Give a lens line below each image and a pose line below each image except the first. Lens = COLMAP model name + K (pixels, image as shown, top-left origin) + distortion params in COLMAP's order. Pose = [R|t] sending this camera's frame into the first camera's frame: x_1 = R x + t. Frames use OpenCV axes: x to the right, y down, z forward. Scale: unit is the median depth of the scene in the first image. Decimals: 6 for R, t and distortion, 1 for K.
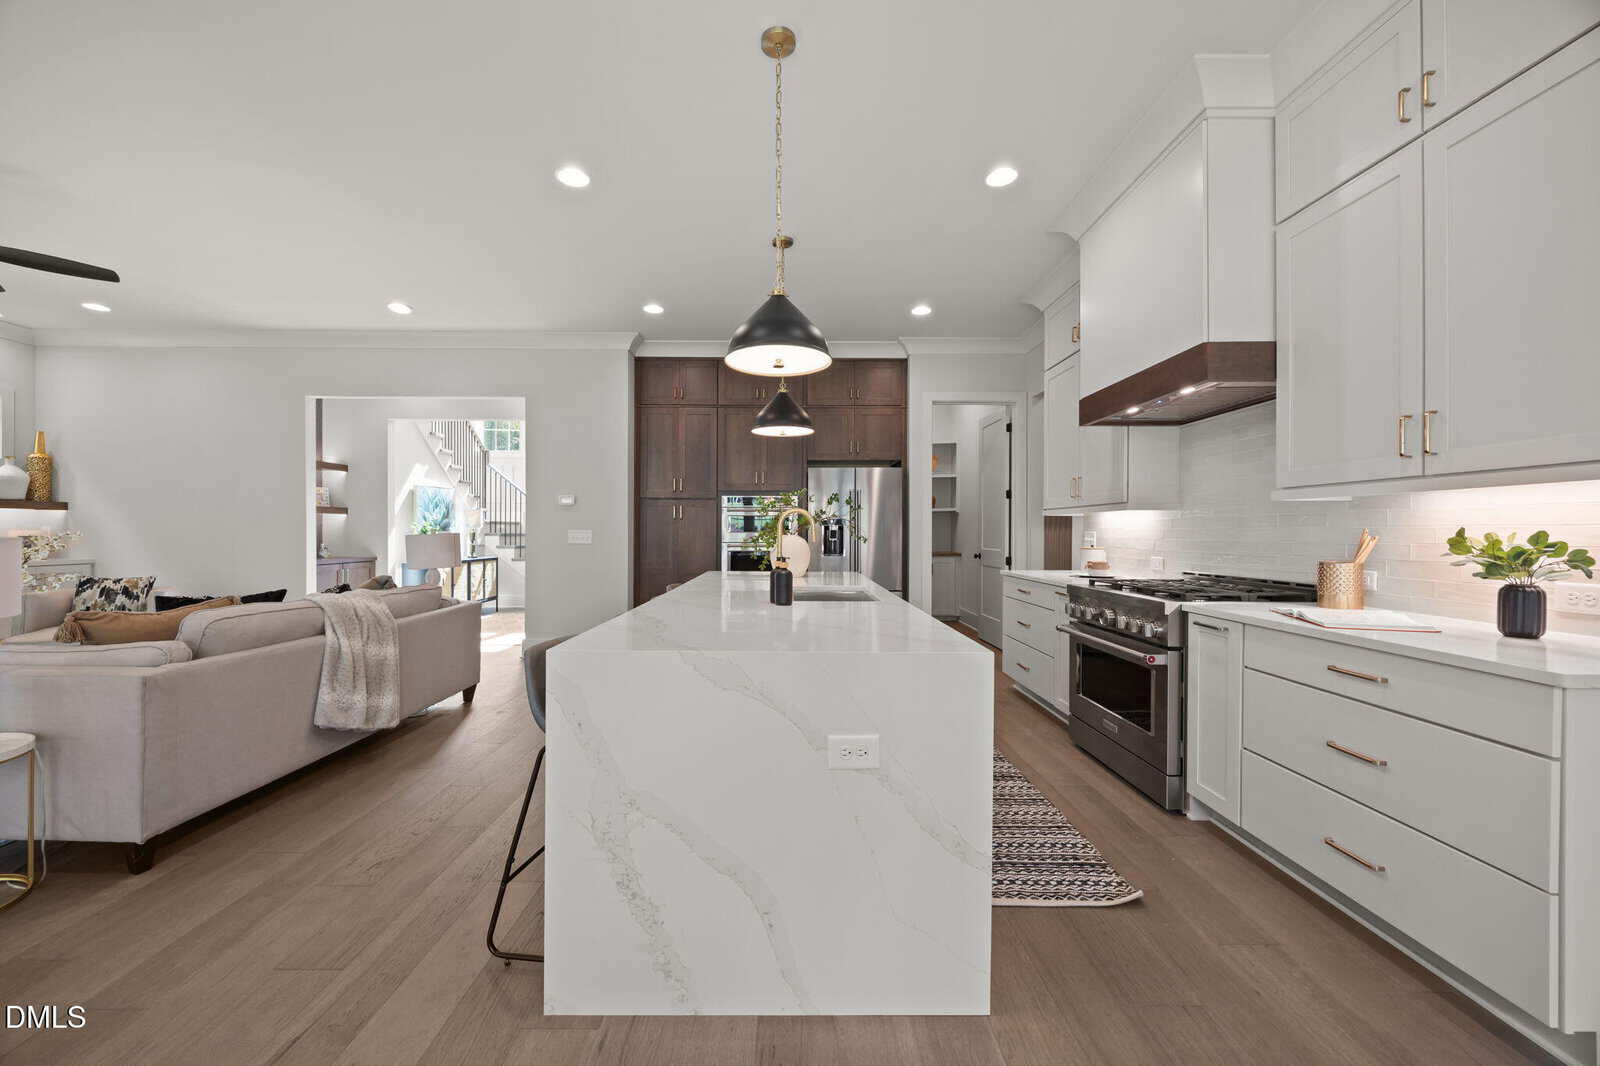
lens RADIAL K [[613.5, 0, 797.3], [0, 613.5, 532.4], [0, 0, 1]] dist [-0.000307, 0.000084]
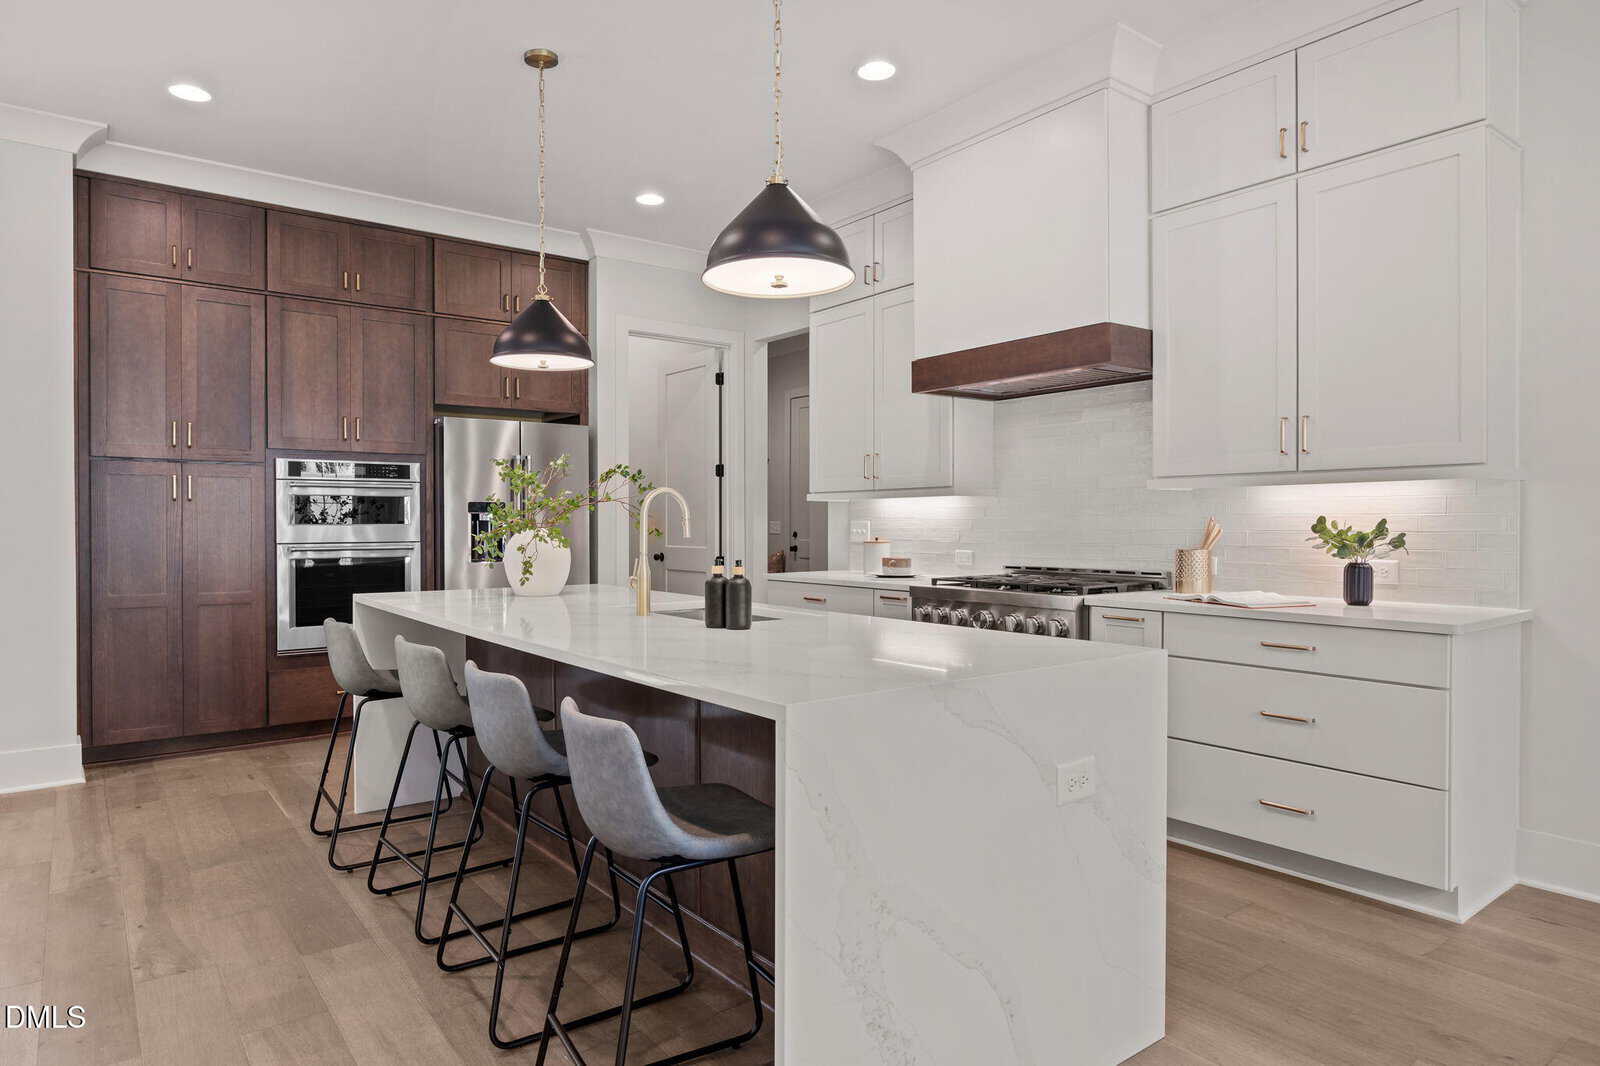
lens RADIAL K [[941.2, 0, 802.7], [0, 941.2, 530.7], [0, 0, 1]] dist [-0.005449, -0.001181]
pose [[0.798620, -0.009539, 0.601761, -0.602199], [0.004874, 0.999944, 0.009382, -0.001325], [-0.601817, -0.004559, 0.798621, 0.116446]]
